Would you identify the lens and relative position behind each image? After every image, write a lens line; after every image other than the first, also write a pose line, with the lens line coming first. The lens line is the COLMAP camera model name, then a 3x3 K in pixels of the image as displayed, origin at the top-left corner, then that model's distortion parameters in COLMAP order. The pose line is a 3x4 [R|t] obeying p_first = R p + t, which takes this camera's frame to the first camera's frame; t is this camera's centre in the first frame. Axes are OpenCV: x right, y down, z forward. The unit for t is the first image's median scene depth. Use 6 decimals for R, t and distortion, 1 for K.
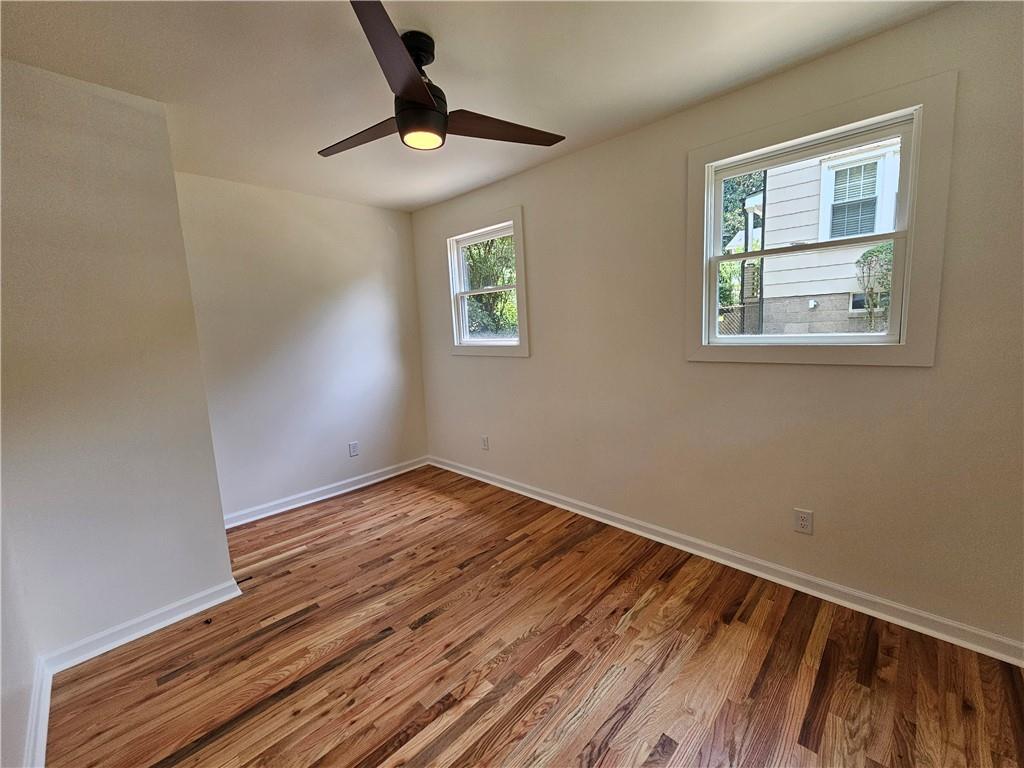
lens RADIAL K [[415.8, 0, 513.0], [0, 415.8, 381.2], [0, 0, 1]] dist [0.002392, 0.000432]
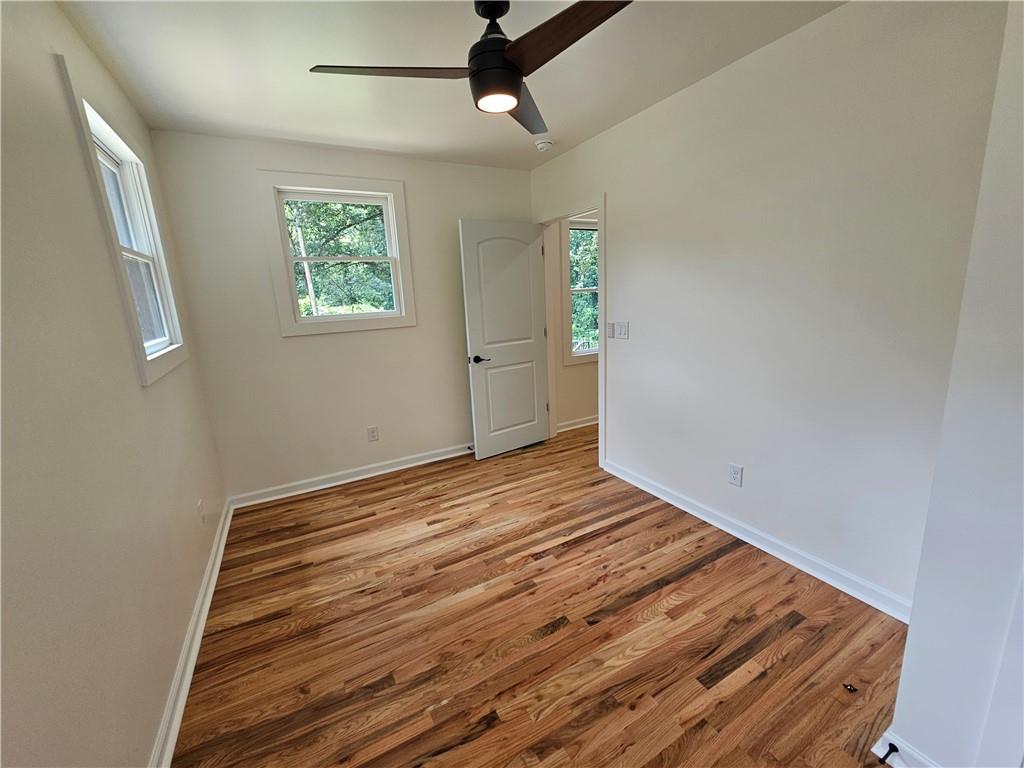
lens RADIAL K [[415.8, 0, 510.6], [0, 415.8, 384.2], [0, 0, 1]] dist [0.002392, 0.000432]
pose [[-0.949344, 0.023318, 0.313372, -0.446905], [0.130515, 0.936418, 0.325711, -0.241119], [-0.285852, 0.350112, -0.892026, 1.753128]]
